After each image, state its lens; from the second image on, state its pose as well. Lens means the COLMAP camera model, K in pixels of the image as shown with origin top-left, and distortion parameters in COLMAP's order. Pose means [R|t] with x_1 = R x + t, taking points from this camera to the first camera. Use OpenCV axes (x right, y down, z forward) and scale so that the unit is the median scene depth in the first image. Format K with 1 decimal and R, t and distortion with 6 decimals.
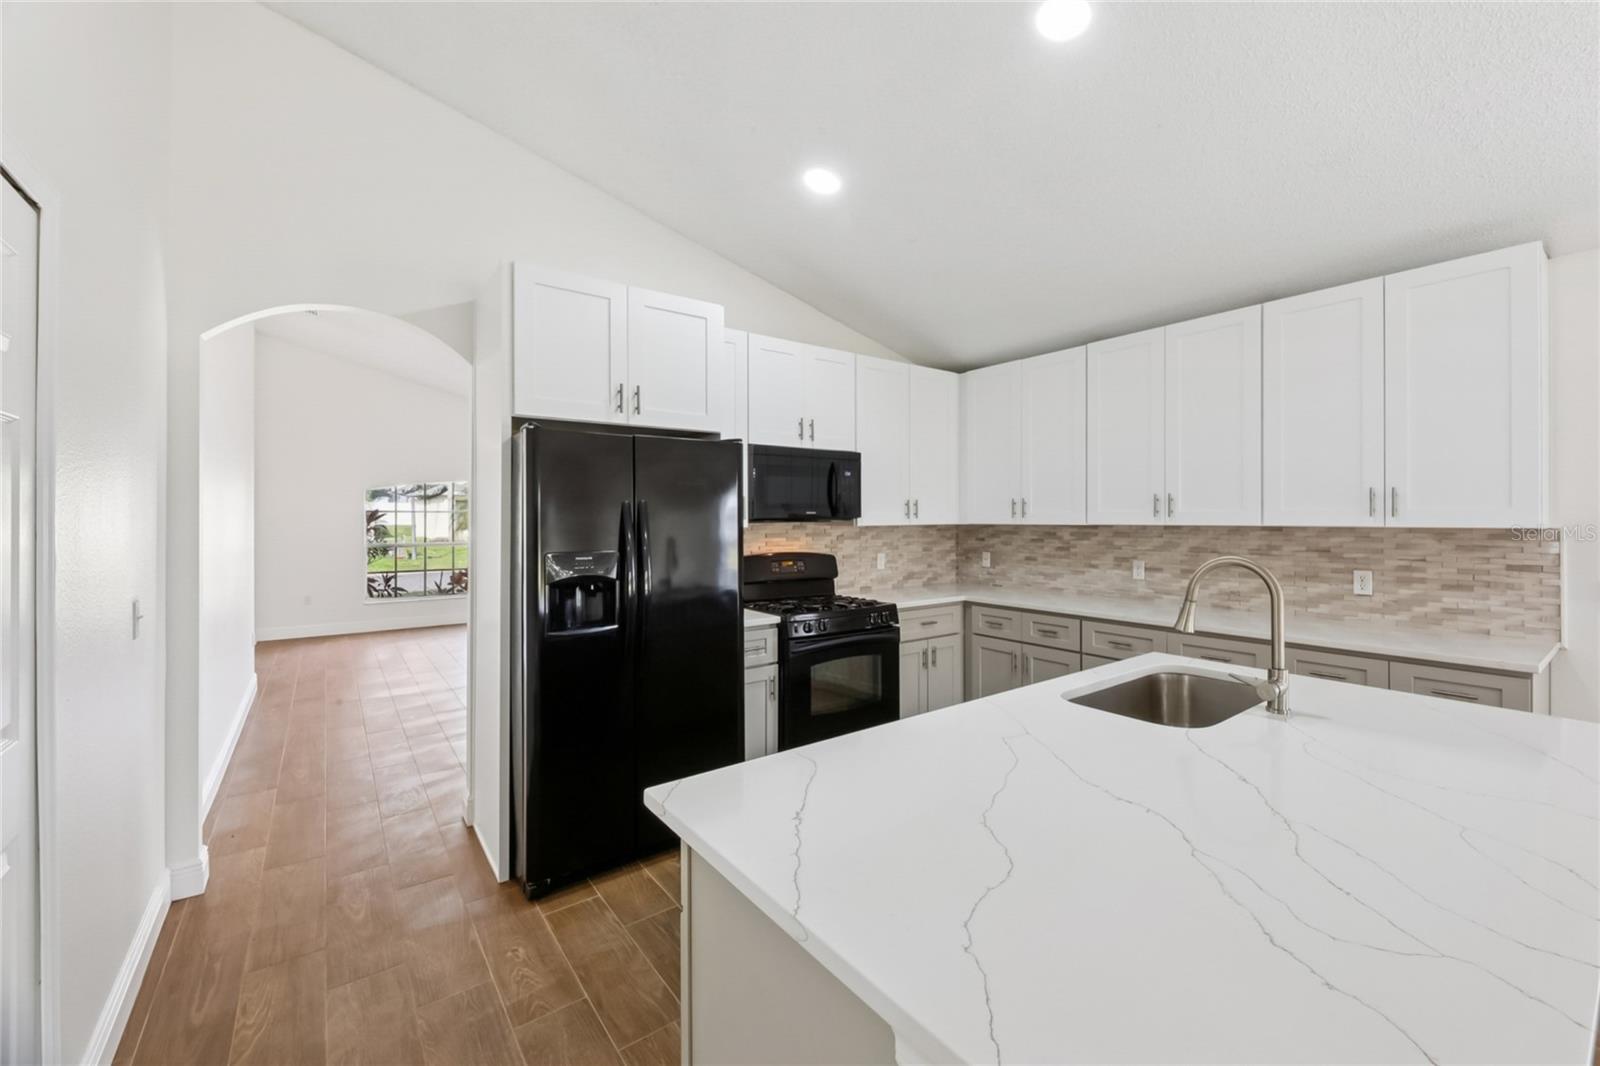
lens RADIAL K [[657.6, 0, 841.7], [0, 657.6, 518.4], [0, 0, 1]] dist [-0.000472, -0.000279]
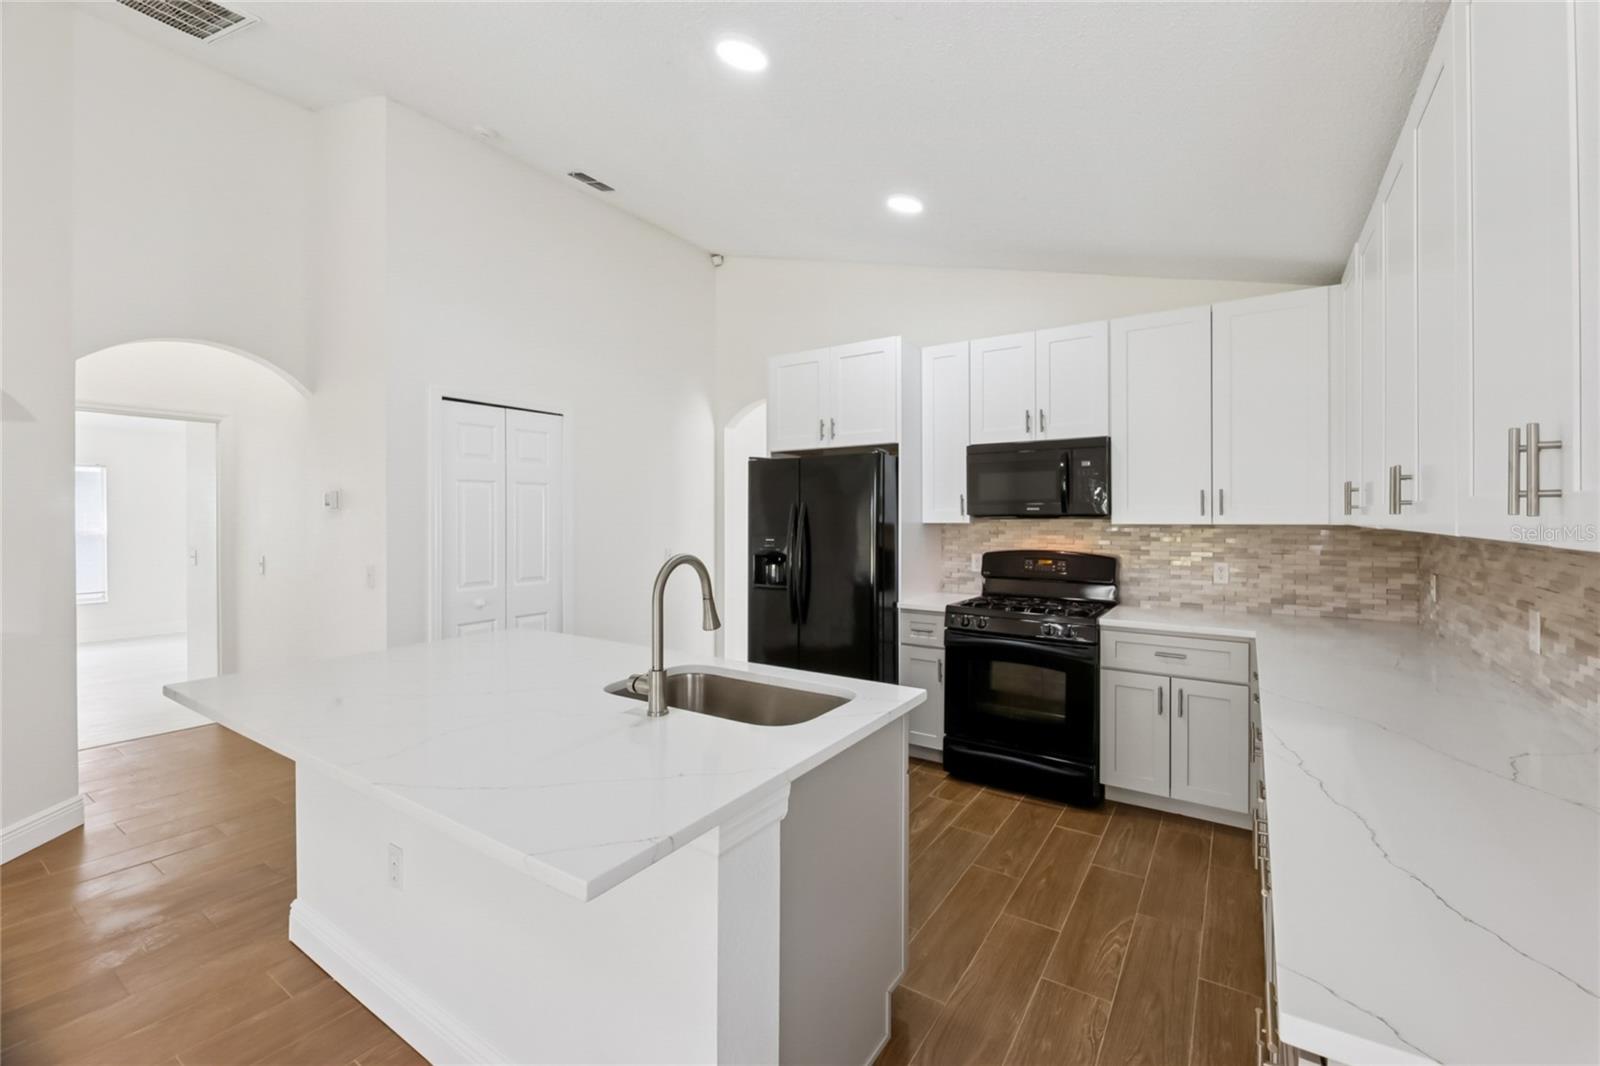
lens RADIAL K [[657.6, 0, 816.5], [0, 657.6, 517.8], [0, 0, 1]] dist [-0.000472, -0.000279]
pose [[0.314871, 0.006672, -0.949111, 0.813421], [-0.001009, 0.999977, 0.006695, -0.001928], [0.949134, -0.001150, 0.314870, 0.438202]]
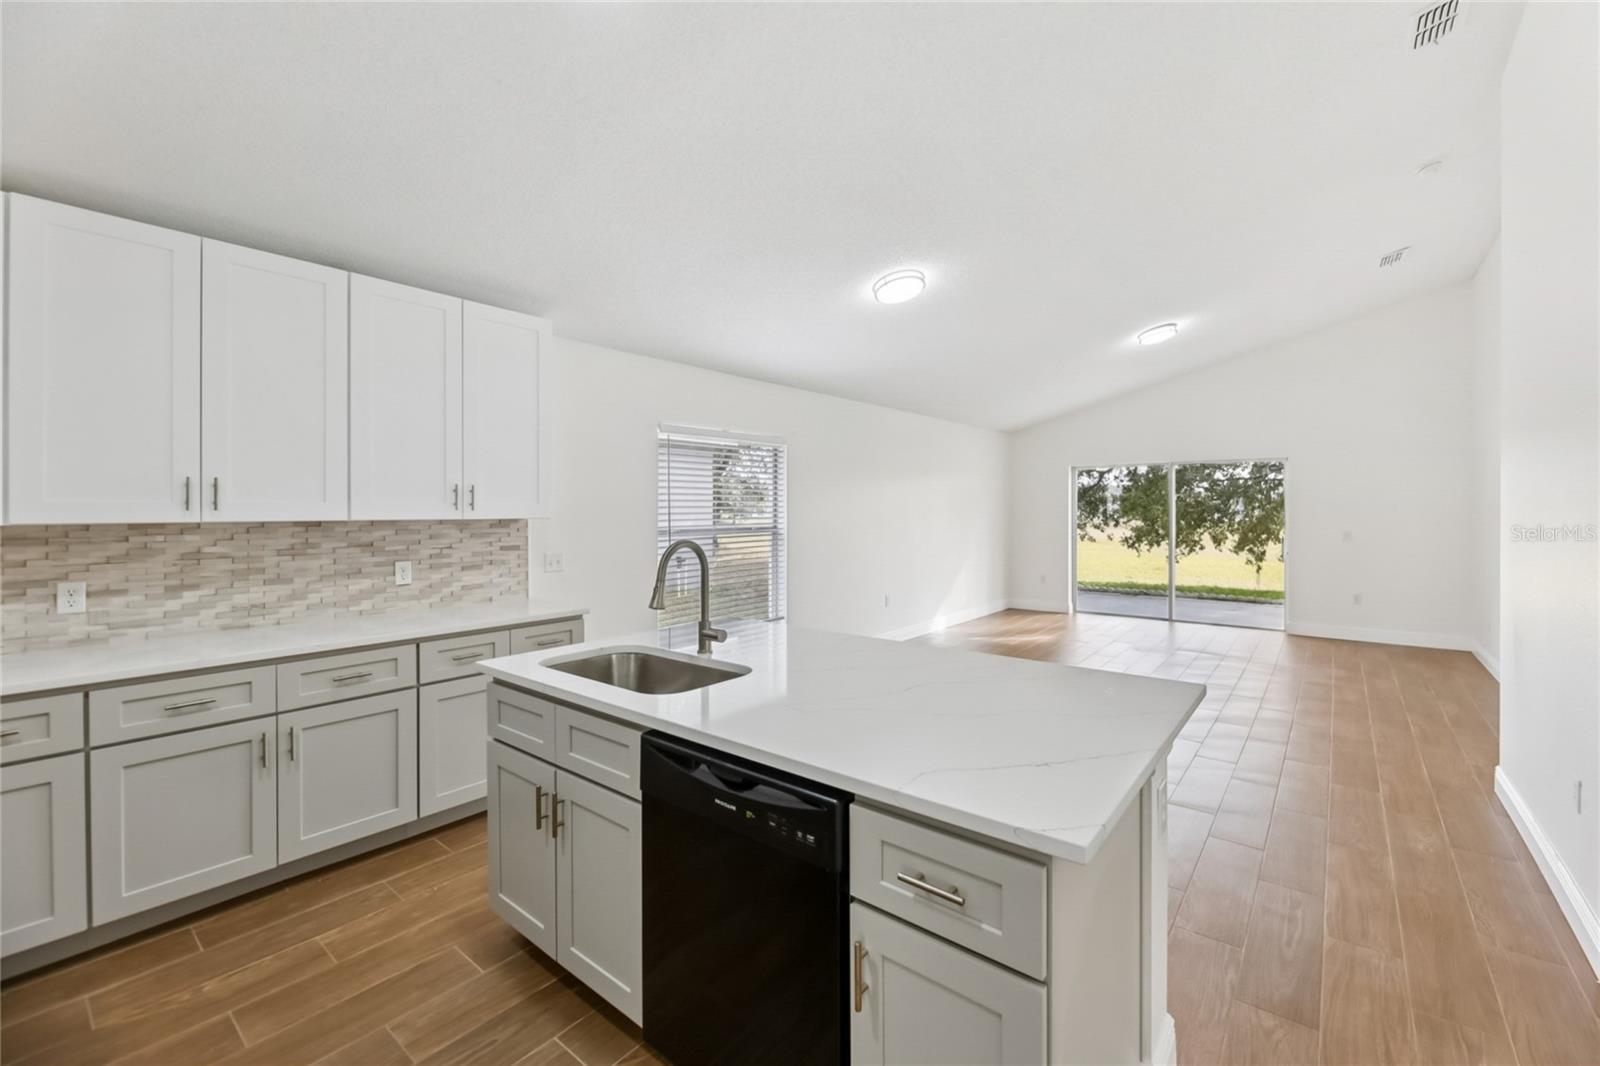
lens RADIAL K [[657.6, 0, 828.8], [0, 657.6, 510.0], [0, 0, 1]] dist [-0.000472, -0.000279]
pose [[-0.241315, 0.001709, 0.970445, -0.343357], [0.003495, 0.999993, -0.000892, 0.000235], [-0.970441, 0.003176, -0.241319, 0.518657]]
